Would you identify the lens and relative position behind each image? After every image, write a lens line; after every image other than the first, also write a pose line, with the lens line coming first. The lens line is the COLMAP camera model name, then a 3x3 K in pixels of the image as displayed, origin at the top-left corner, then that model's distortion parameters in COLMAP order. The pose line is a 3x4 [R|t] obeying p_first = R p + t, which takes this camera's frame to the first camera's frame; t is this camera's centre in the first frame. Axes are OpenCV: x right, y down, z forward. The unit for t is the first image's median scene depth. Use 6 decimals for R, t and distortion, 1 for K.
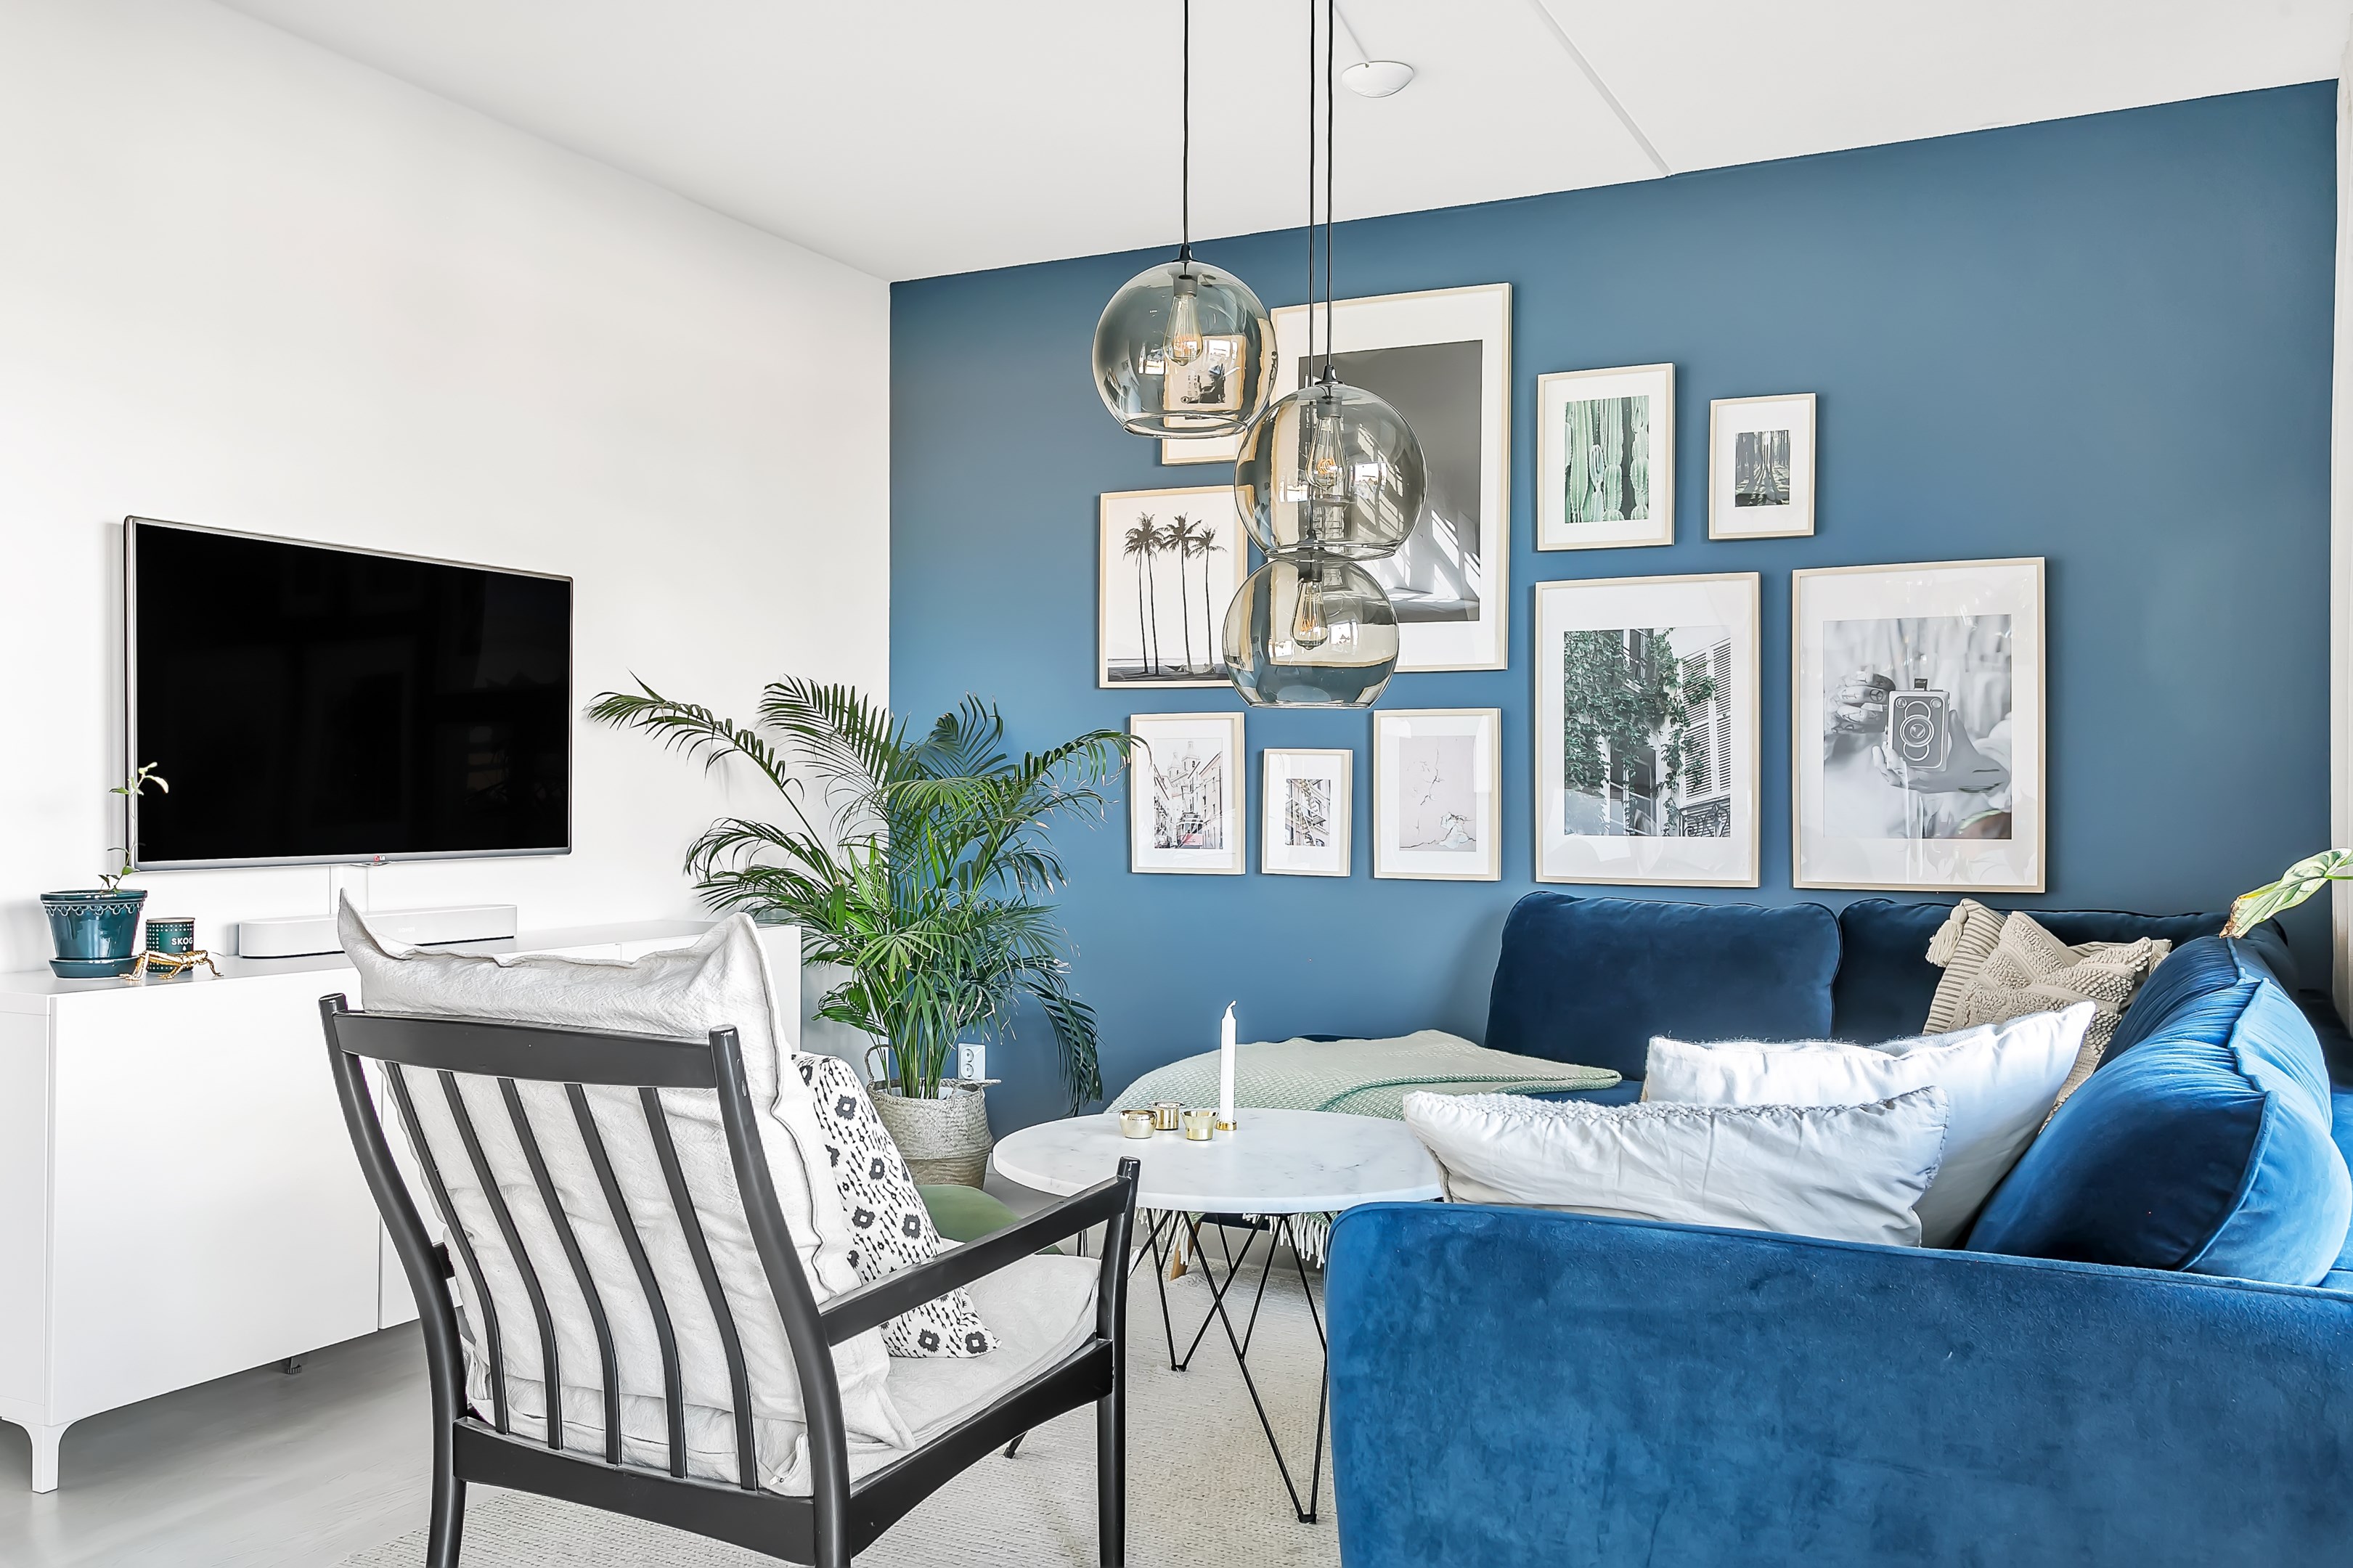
lens RADIAL K [[2008.5, 0, 1178.7], [0, 2008.5, 782.8], [0, 0, 1]] dist [-0.000148, 0.003234]
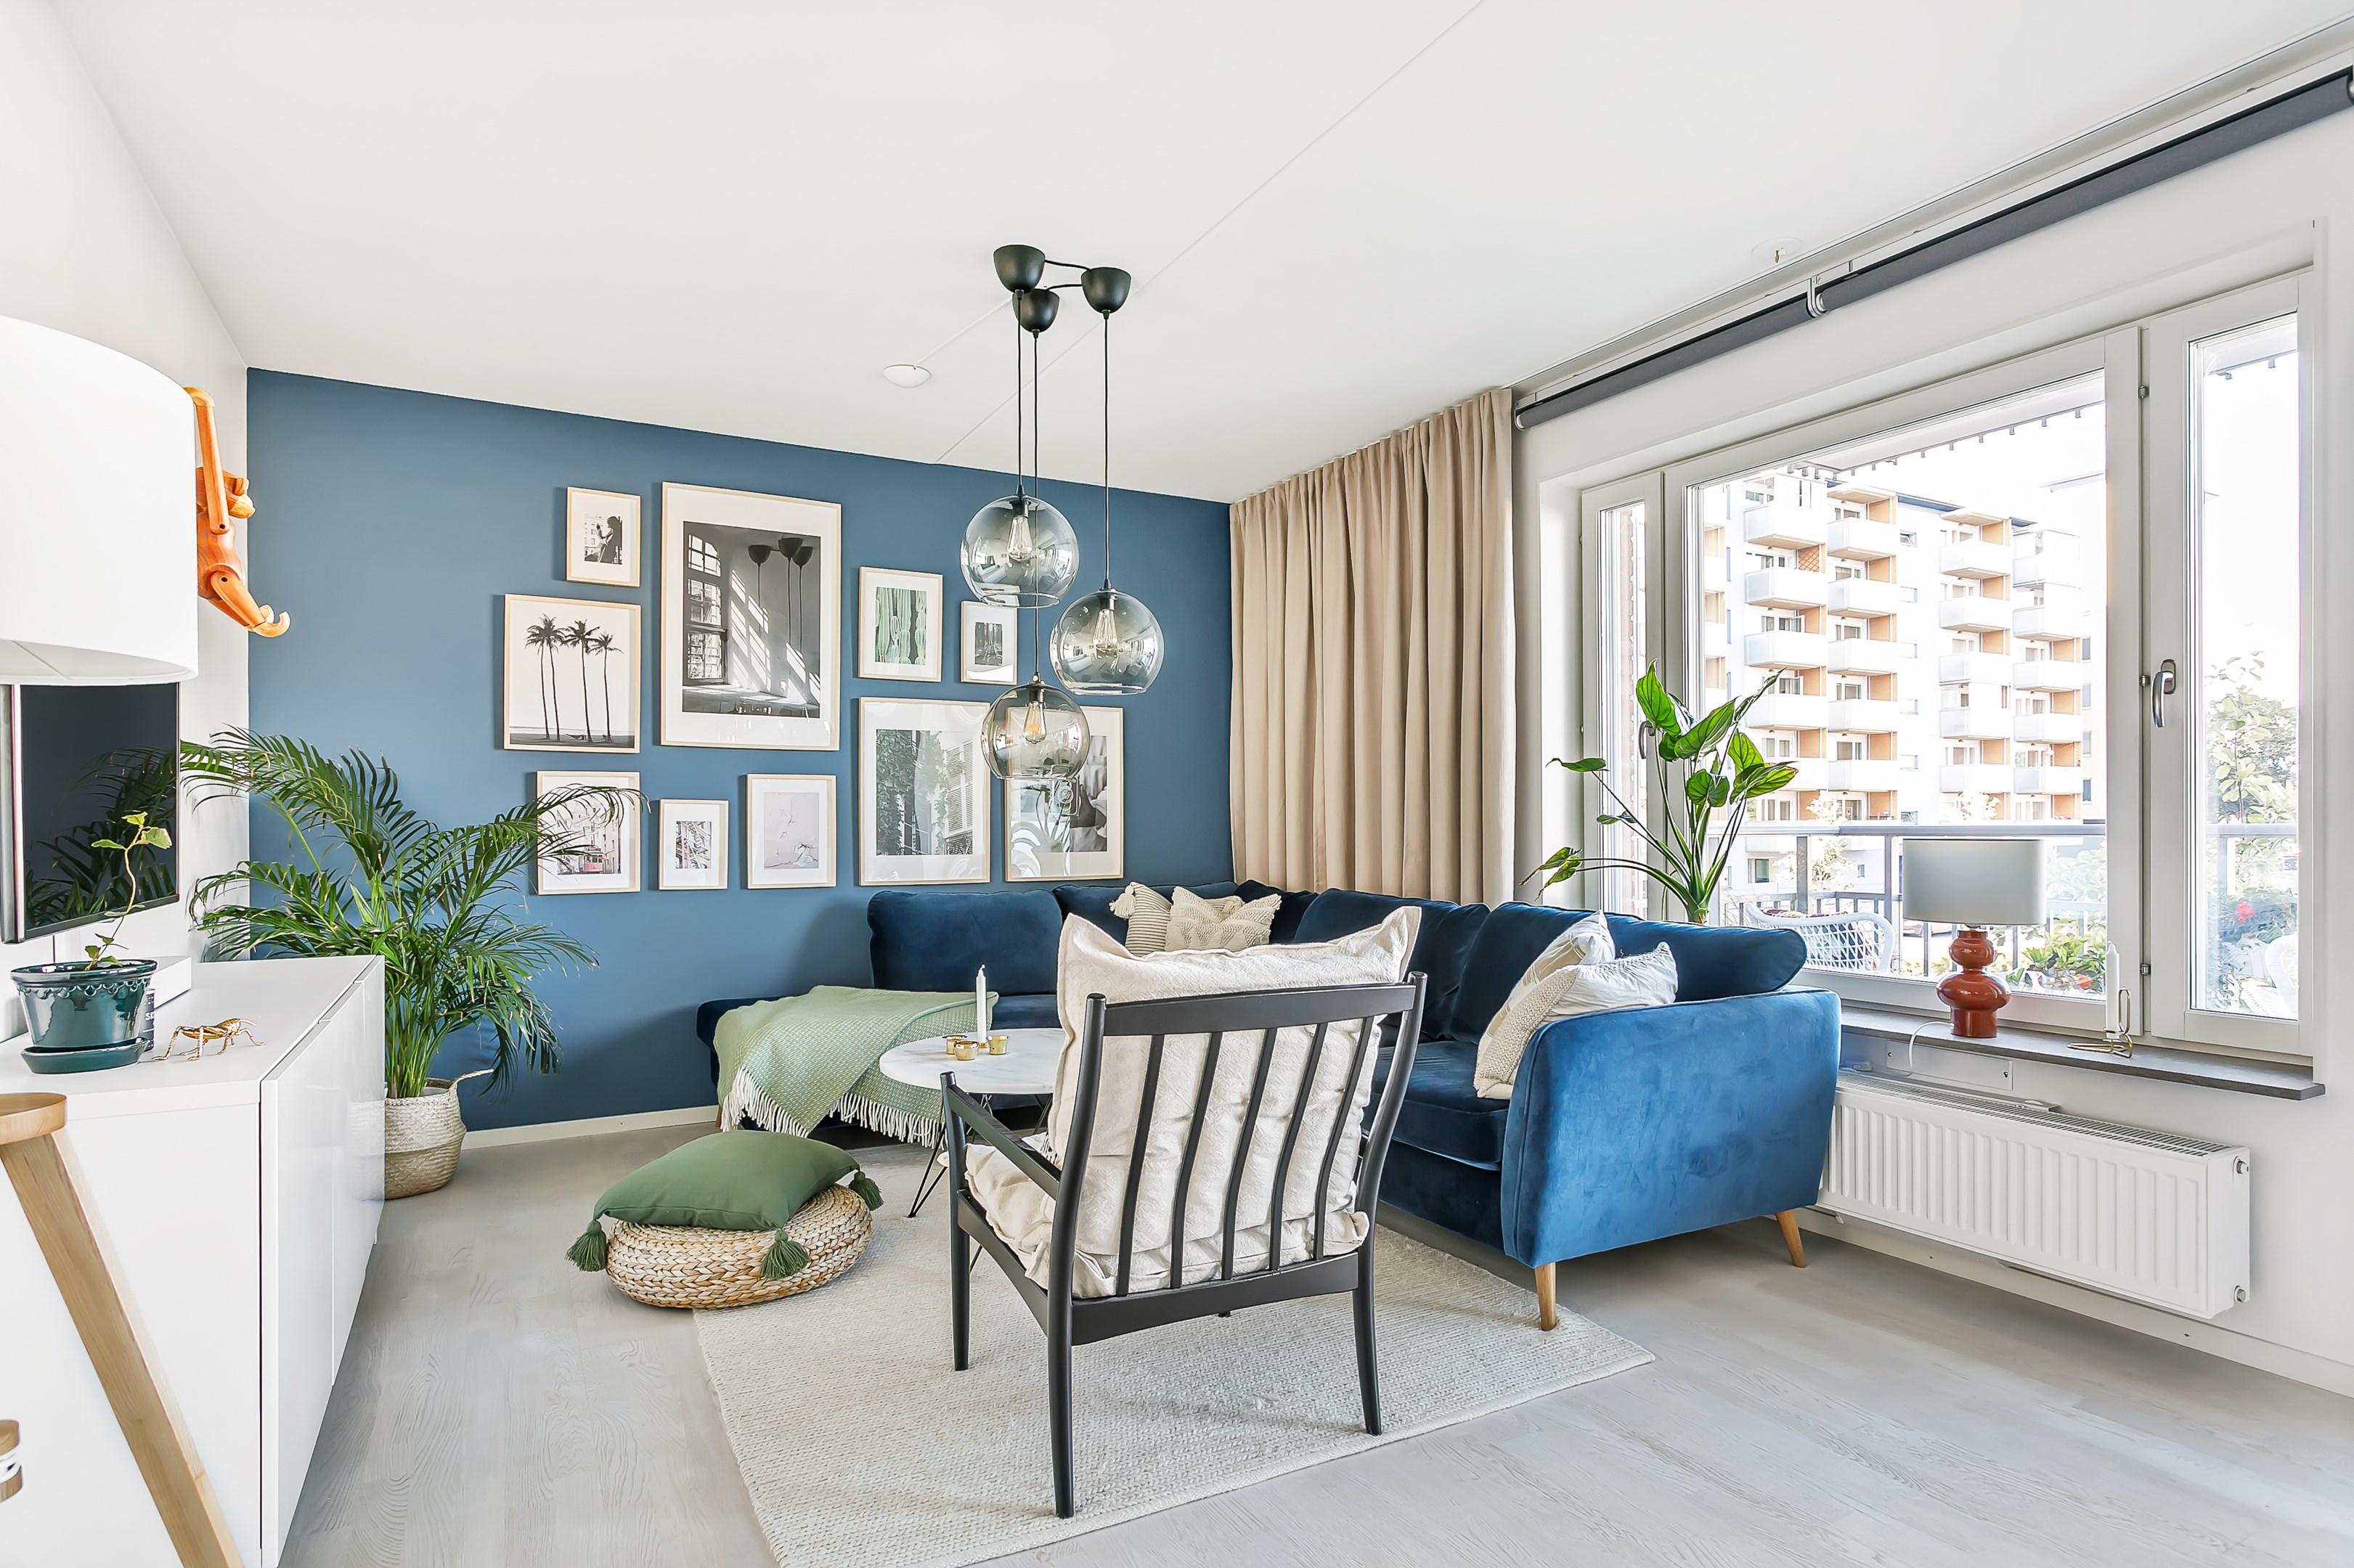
lens RADIAL K [[1279.3, 0, 1176.8], [0, 1279.3, 802.0], [0, 0, 1]] dist [0.003074, 0.000665]
pose [[0.557037, 0.008358, 0.830445, -0.514642], [0.000287, 0.999947, -0.010256, -0.006177], [-0.830487, 0.005951, 0.557006, 0.225958]]
